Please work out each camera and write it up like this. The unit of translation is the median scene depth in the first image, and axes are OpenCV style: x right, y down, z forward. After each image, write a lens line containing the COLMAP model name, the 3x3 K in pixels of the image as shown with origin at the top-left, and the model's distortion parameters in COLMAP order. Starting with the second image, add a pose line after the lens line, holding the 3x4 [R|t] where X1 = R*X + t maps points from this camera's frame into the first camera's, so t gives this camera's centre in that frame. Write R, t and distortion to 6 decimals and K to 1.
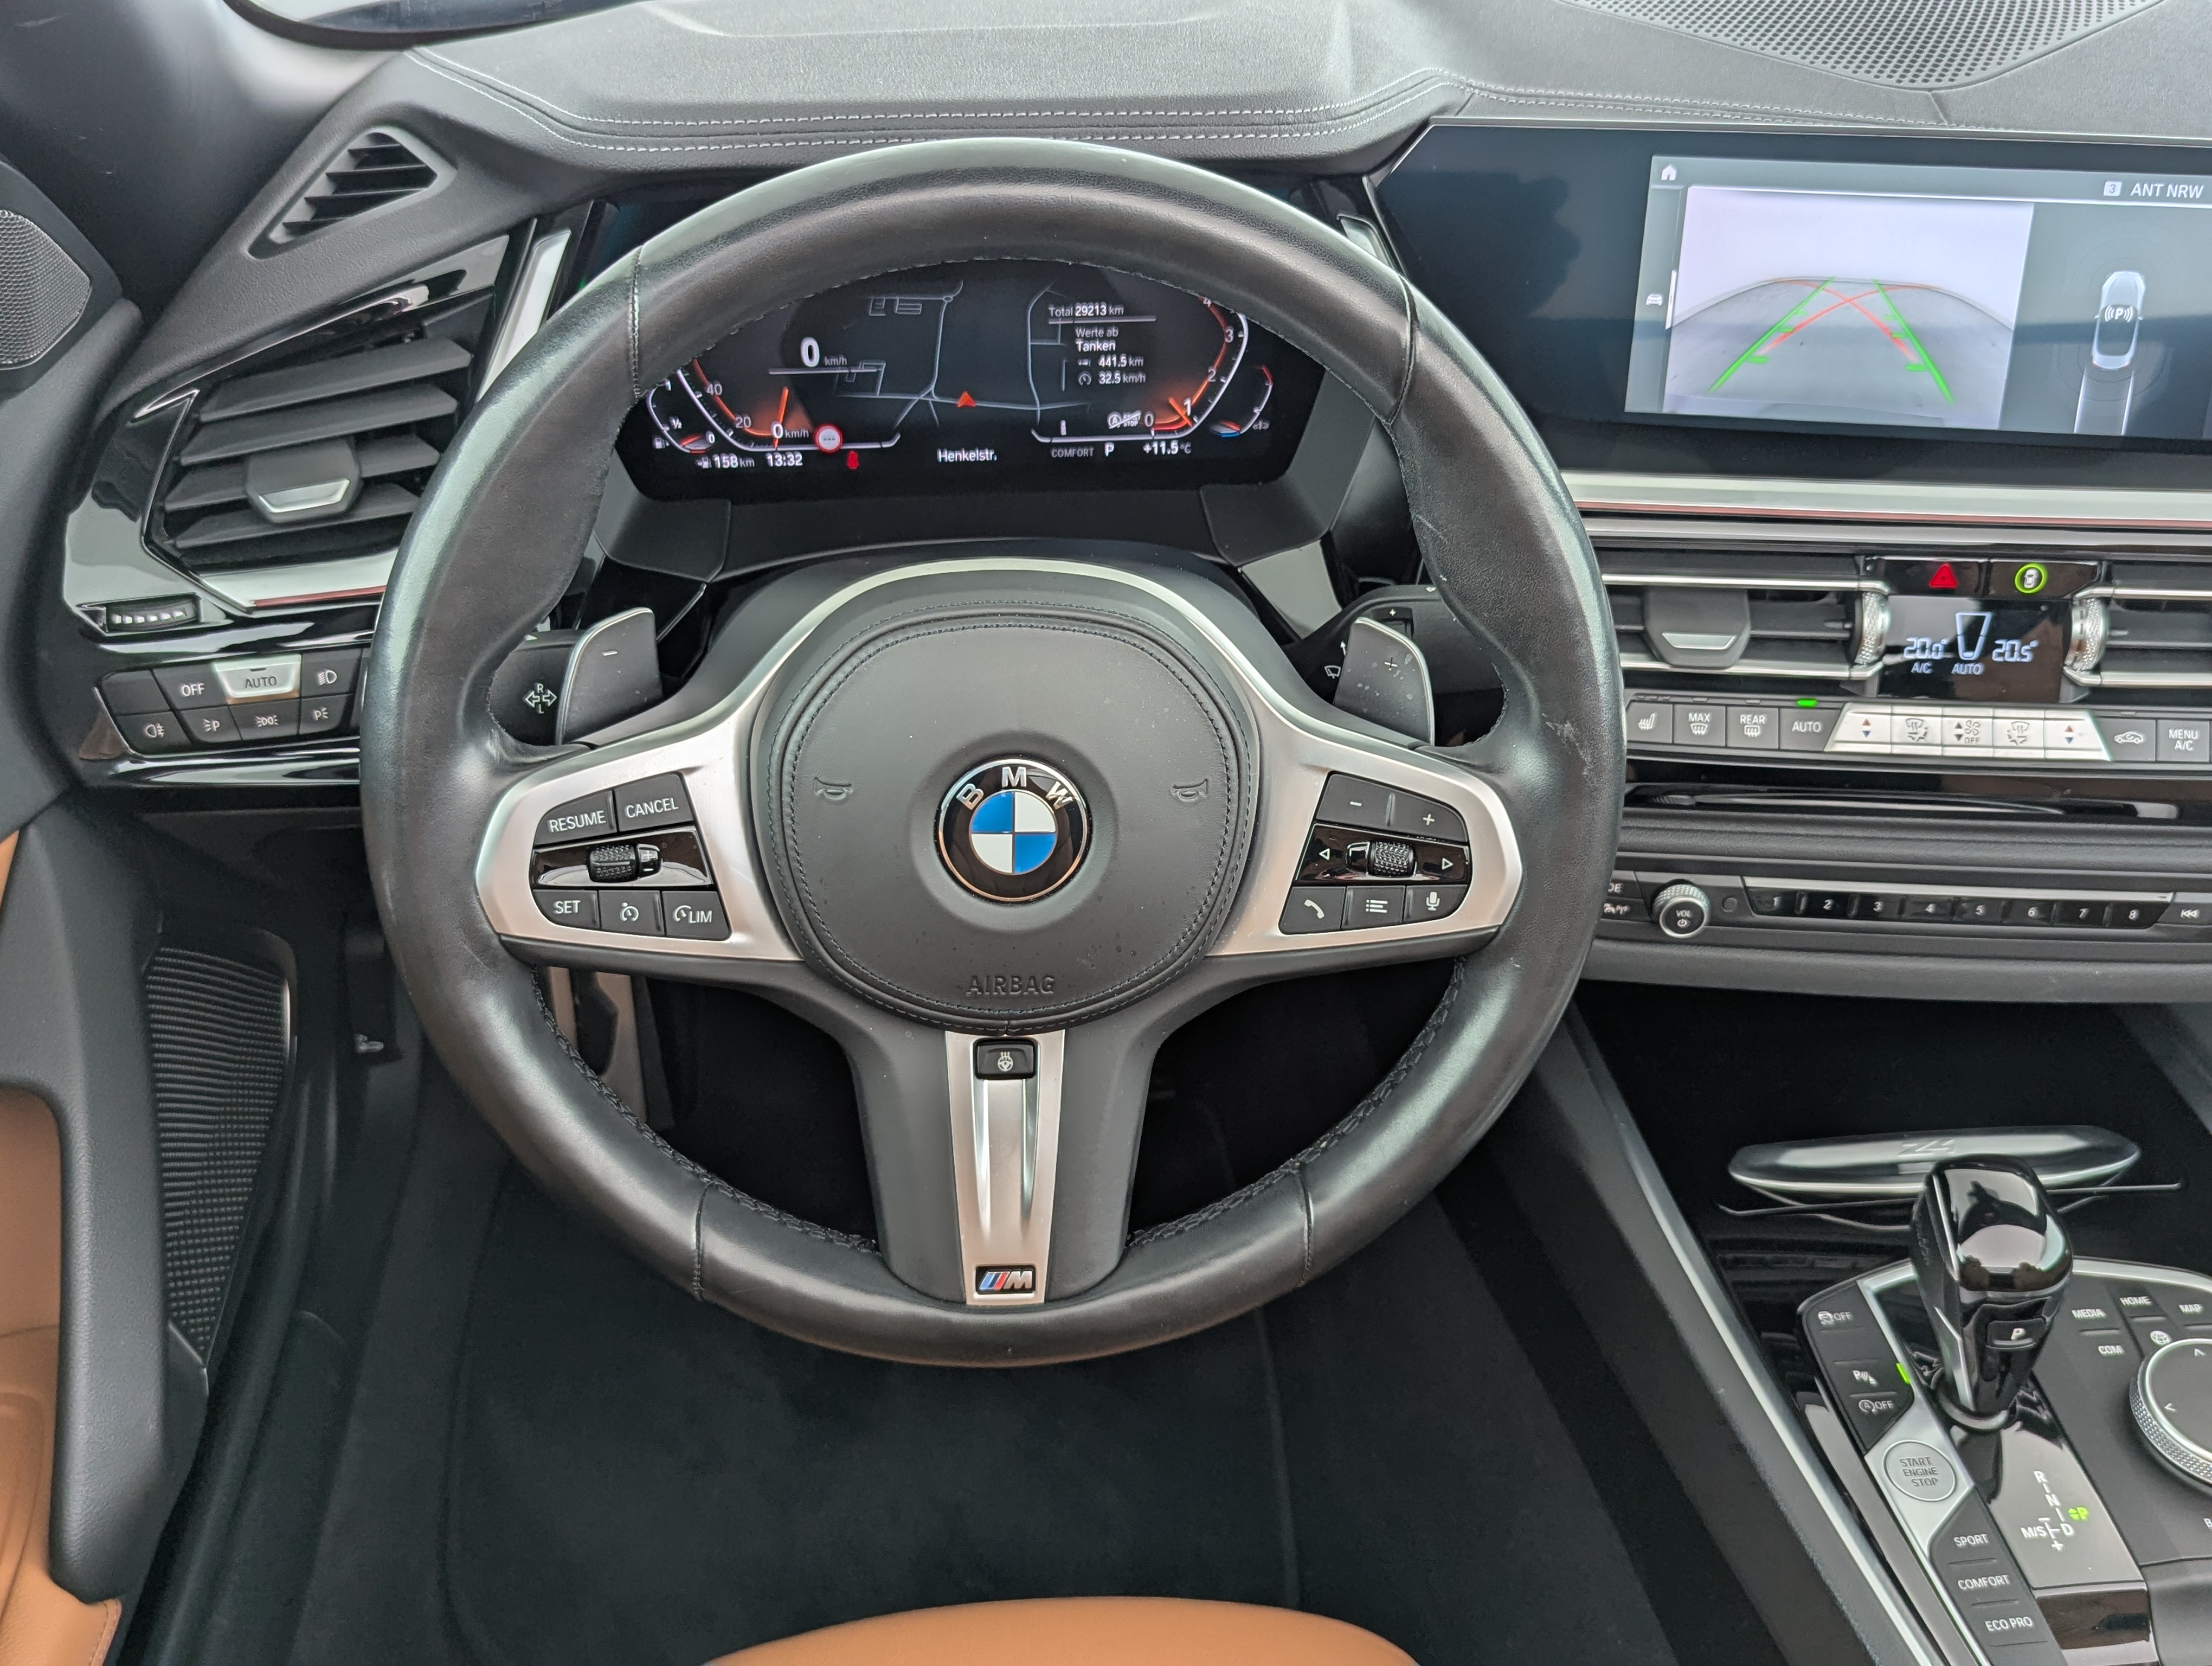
lens RADIAL K [[2169.0, 0, 1111.5], [0, 2169.0, 819.1], [0, 0, 1]] dist [0.031619, -0.017536]
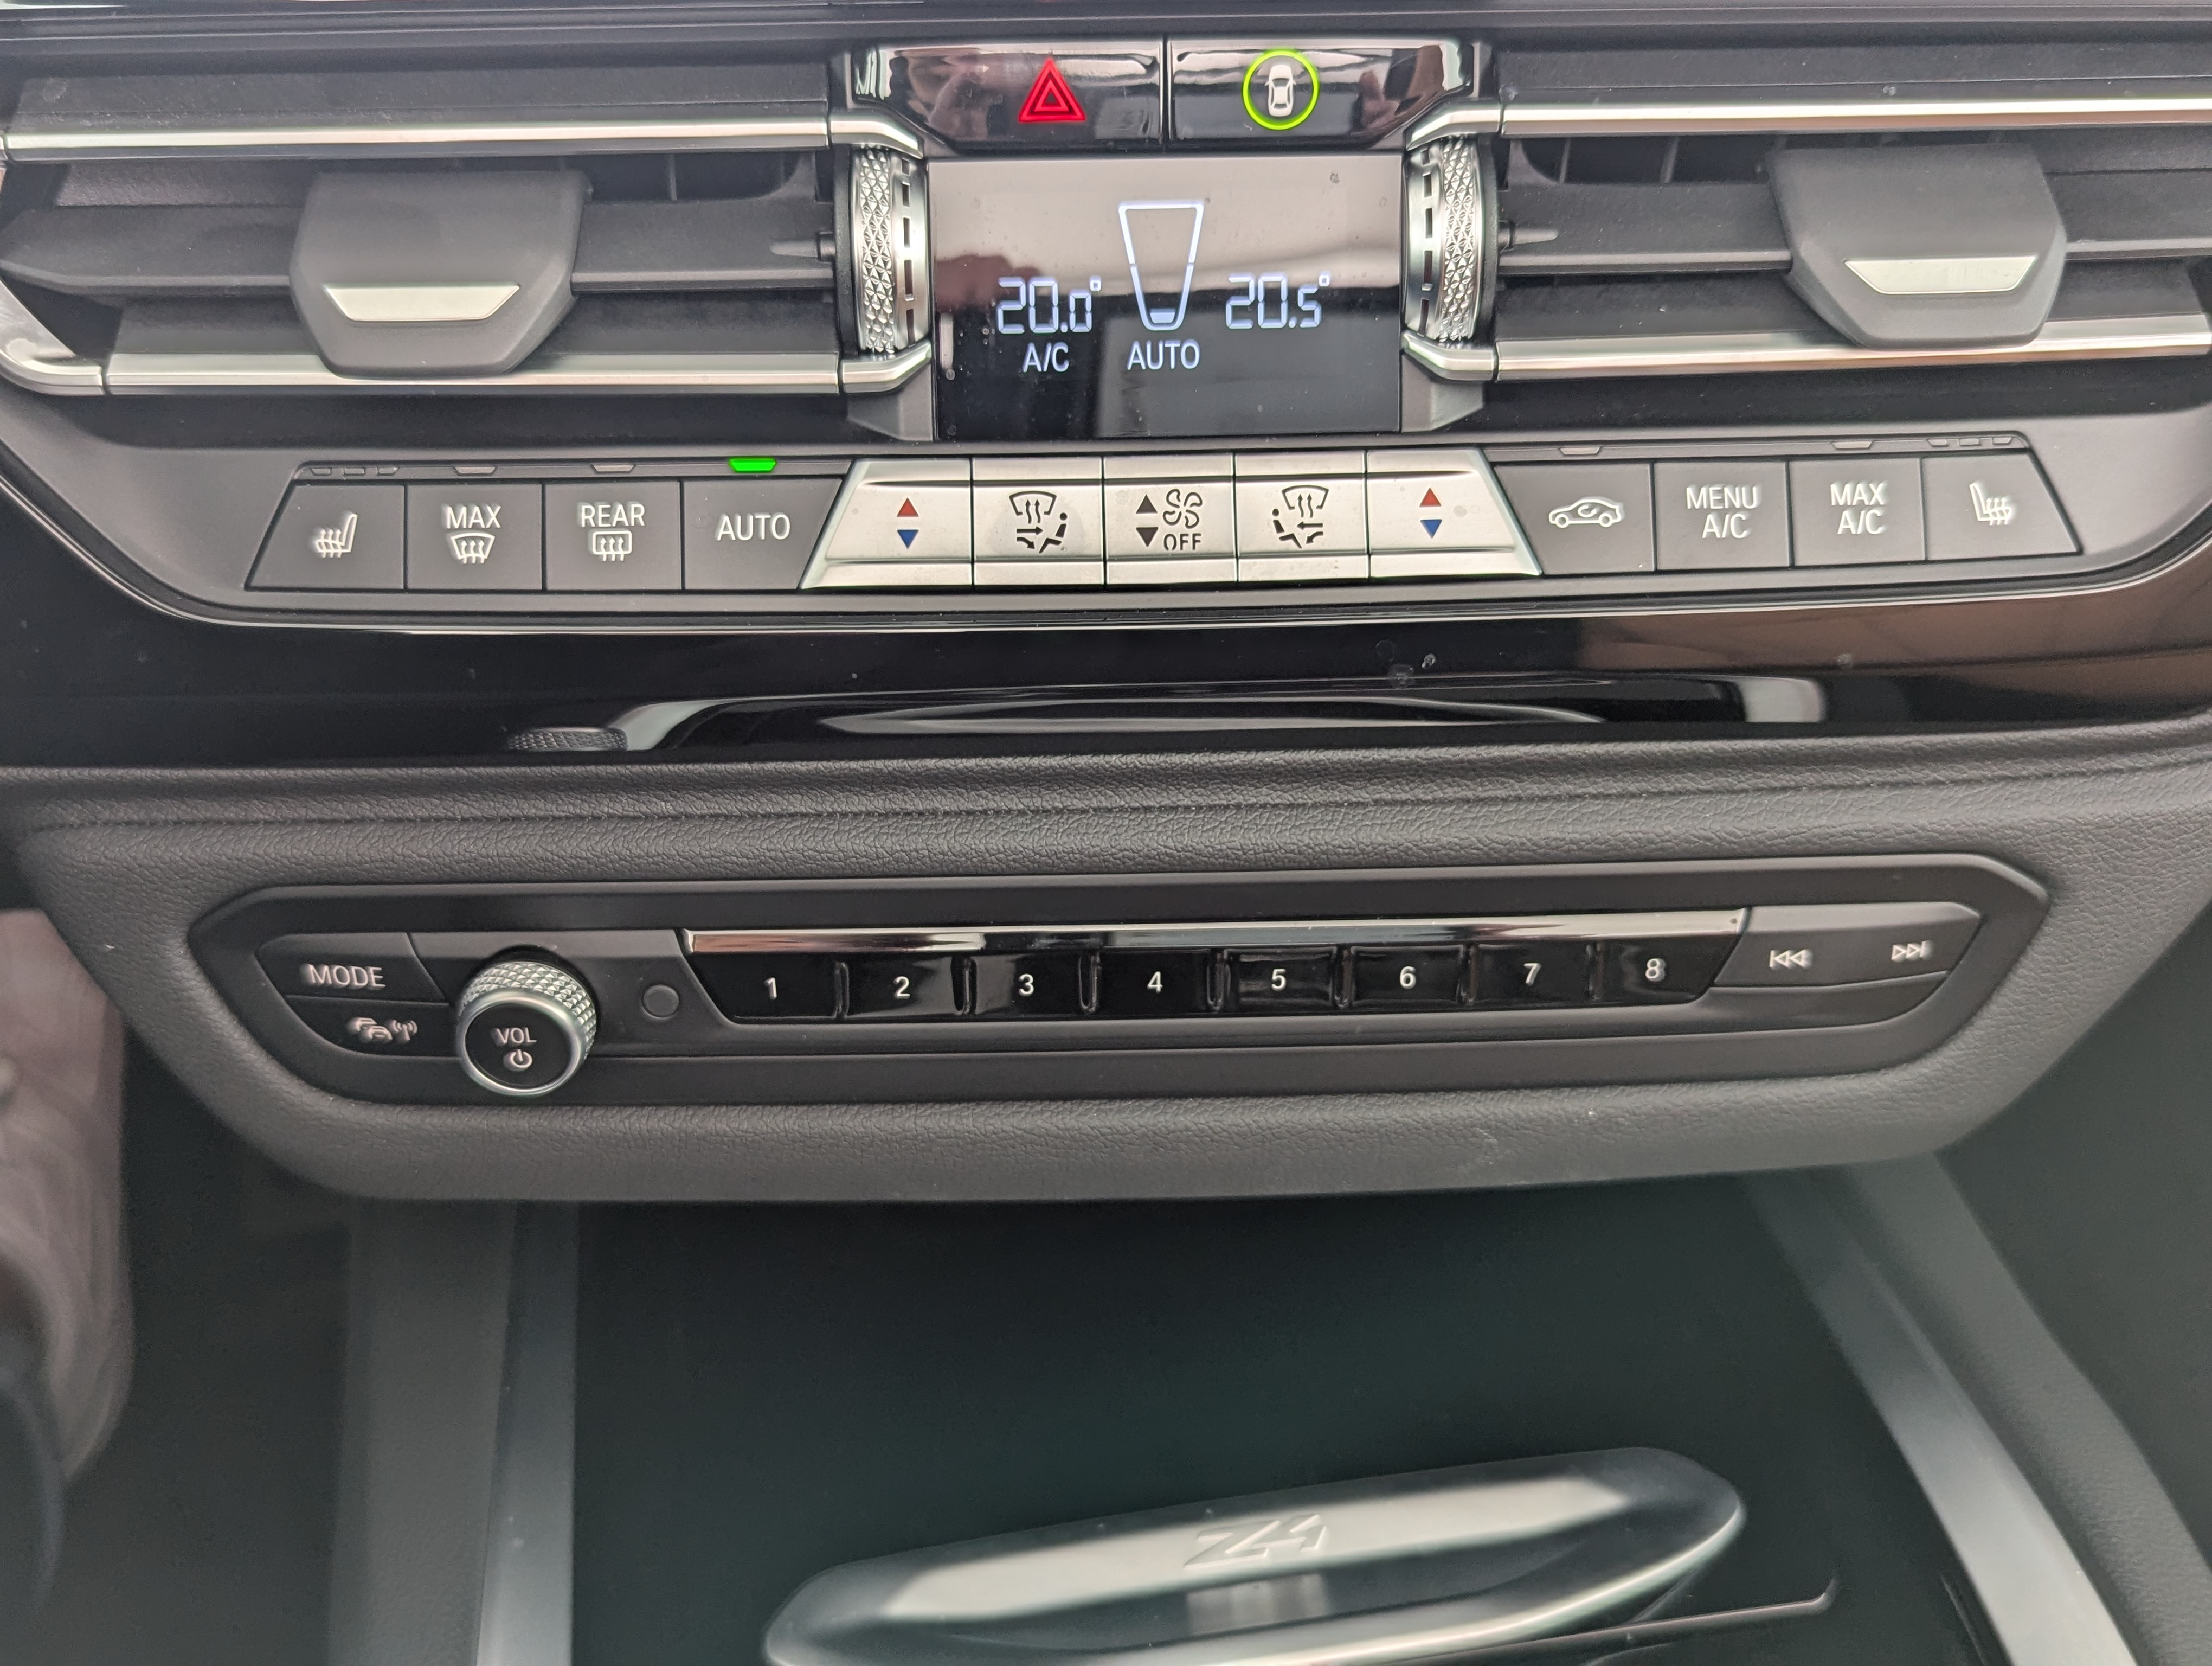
lens RADIAL K [[2334.7, 0, 1106.0], [0, 2334.7, 833.0], [0, 0, 1]] dist [0.021784, 0.010199]
pose [[0.996984, -0.055370, 0.054378, 0.359439], [0.055687, 0.998439, -0.004340, 0.015704], [-0.054053, 0.007355, 0.998511, 0.599475]]
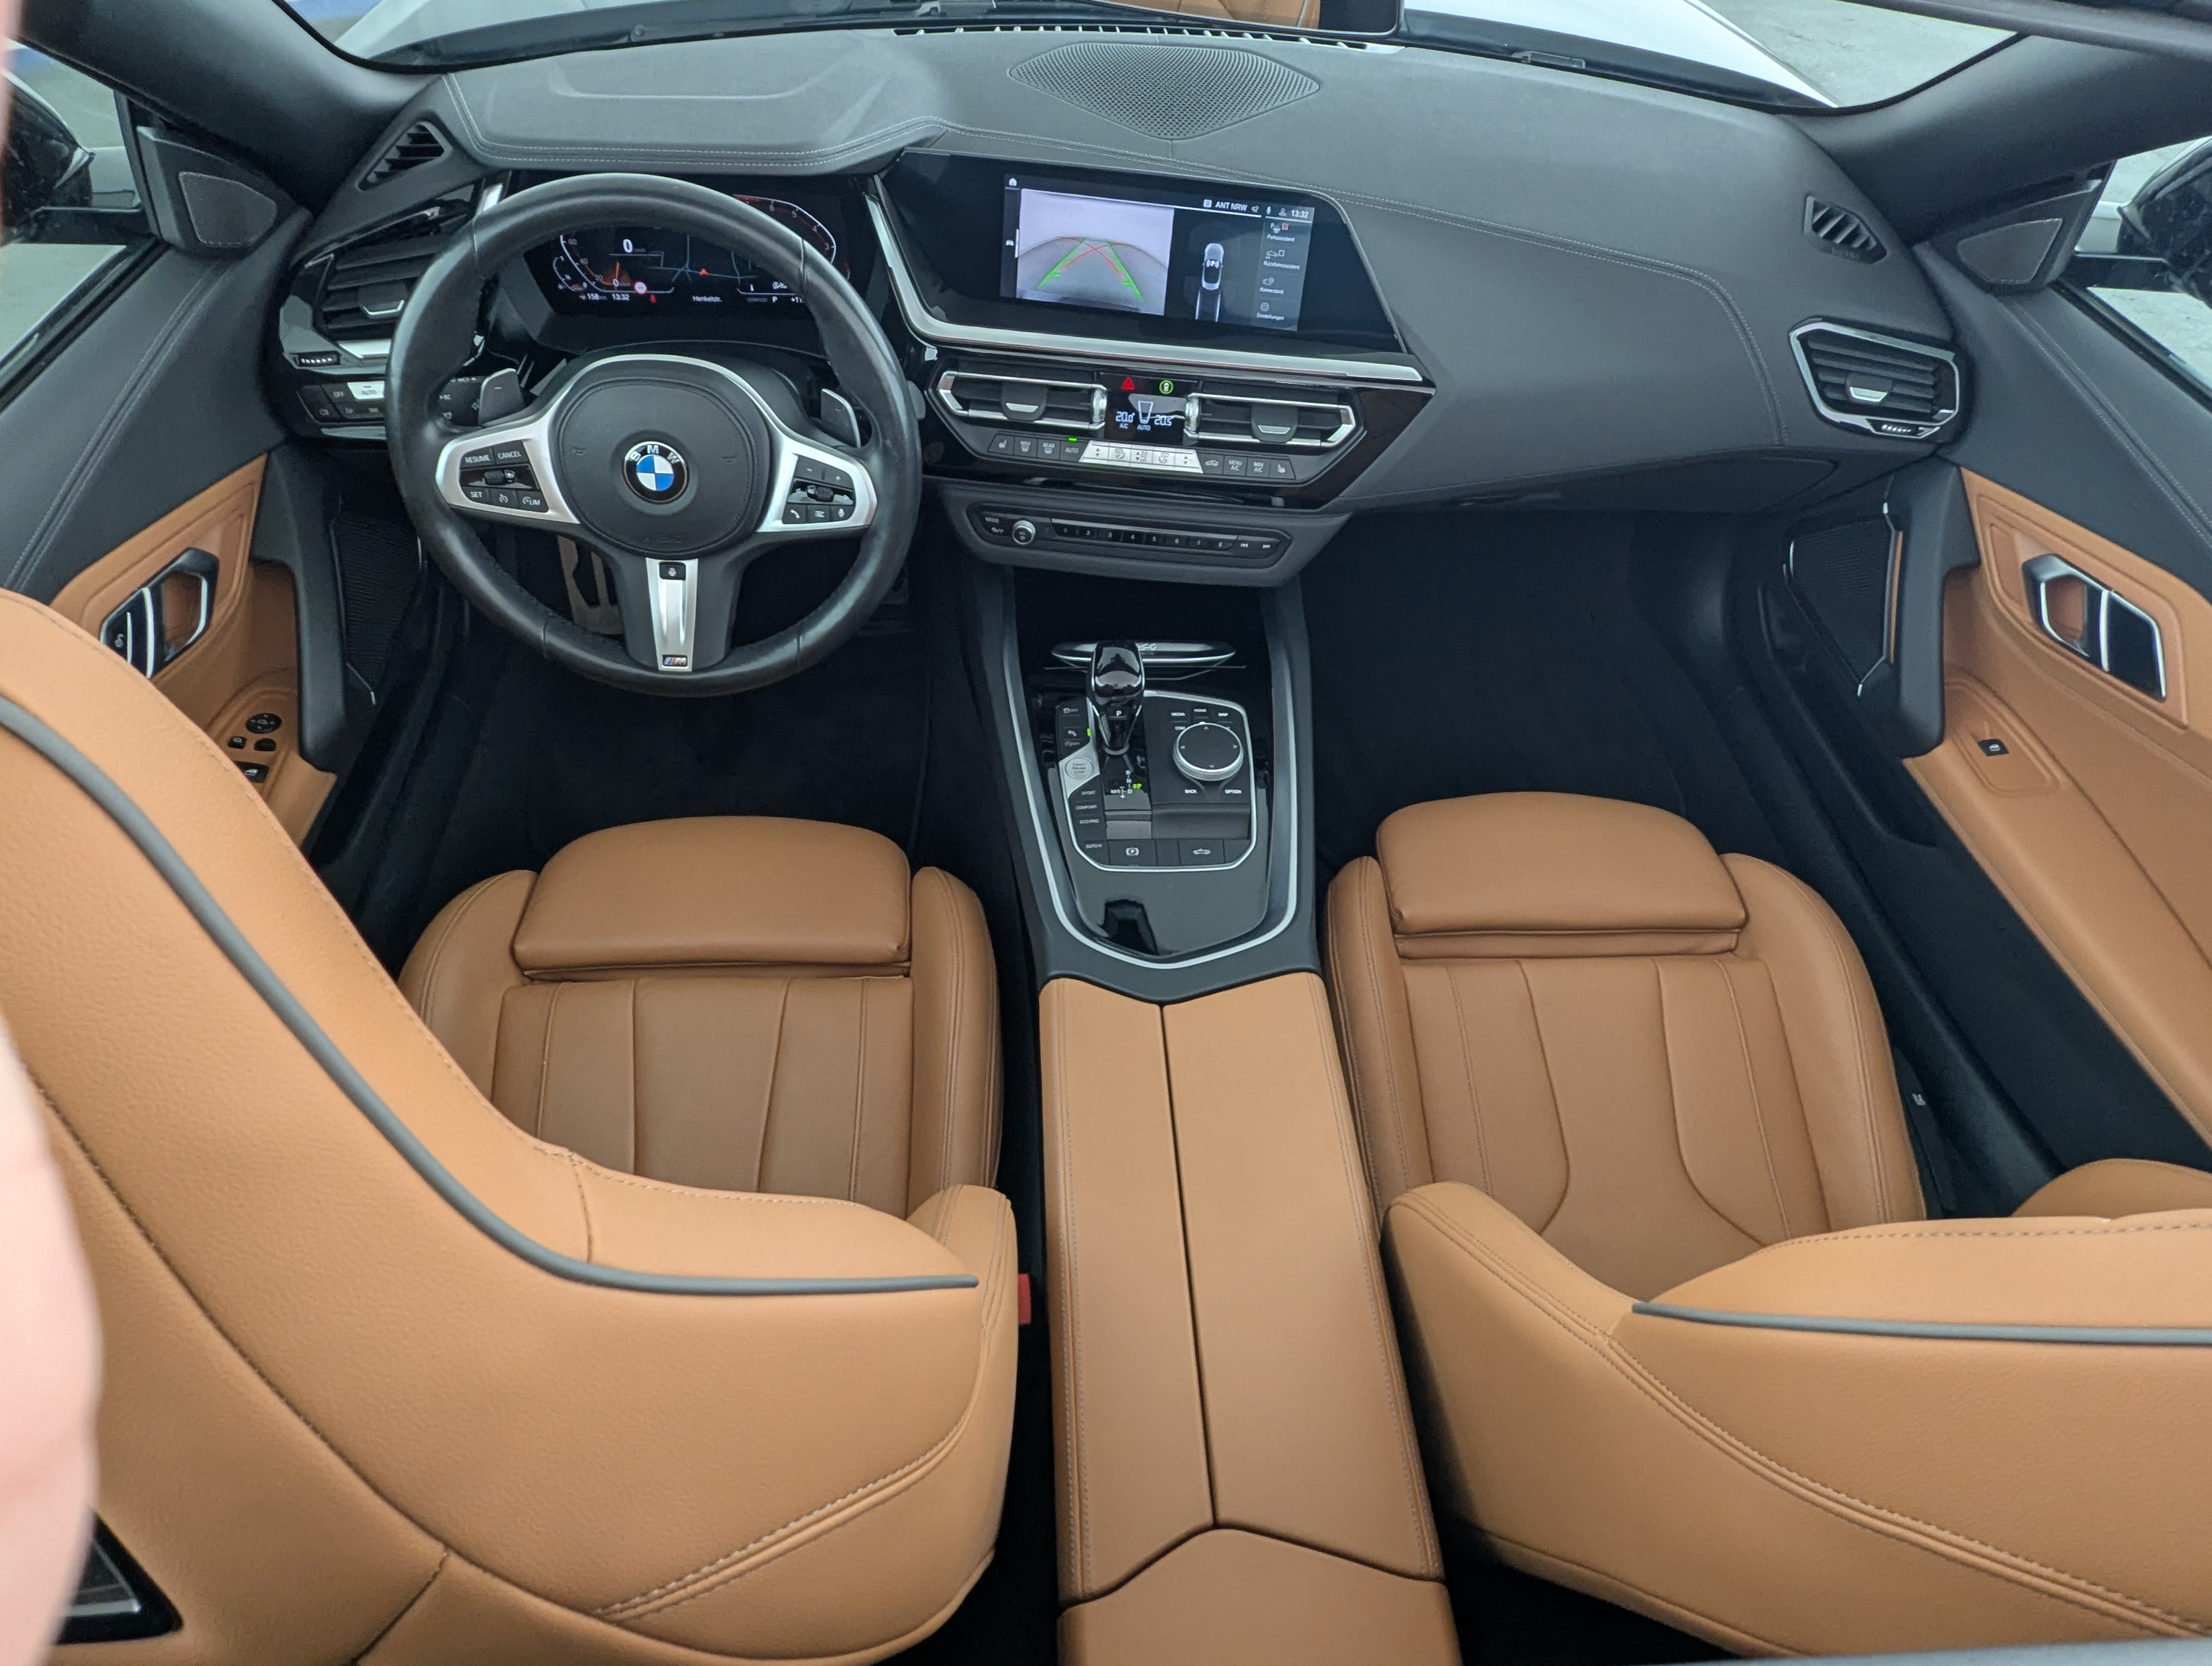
lens RADIAL K [[1360.2, 0, 1117.1], [0, 1360.2, 833.5], [0, 0, 1]] dist [-0.001157, -0.004148]
pose [[0.998579, 0.052664, 0.008212, 0.379950], [-0.053129, 0.971132, 0.232552, 0.012778], [0.004272, -0.232657, 0.972549, -0.463084]]
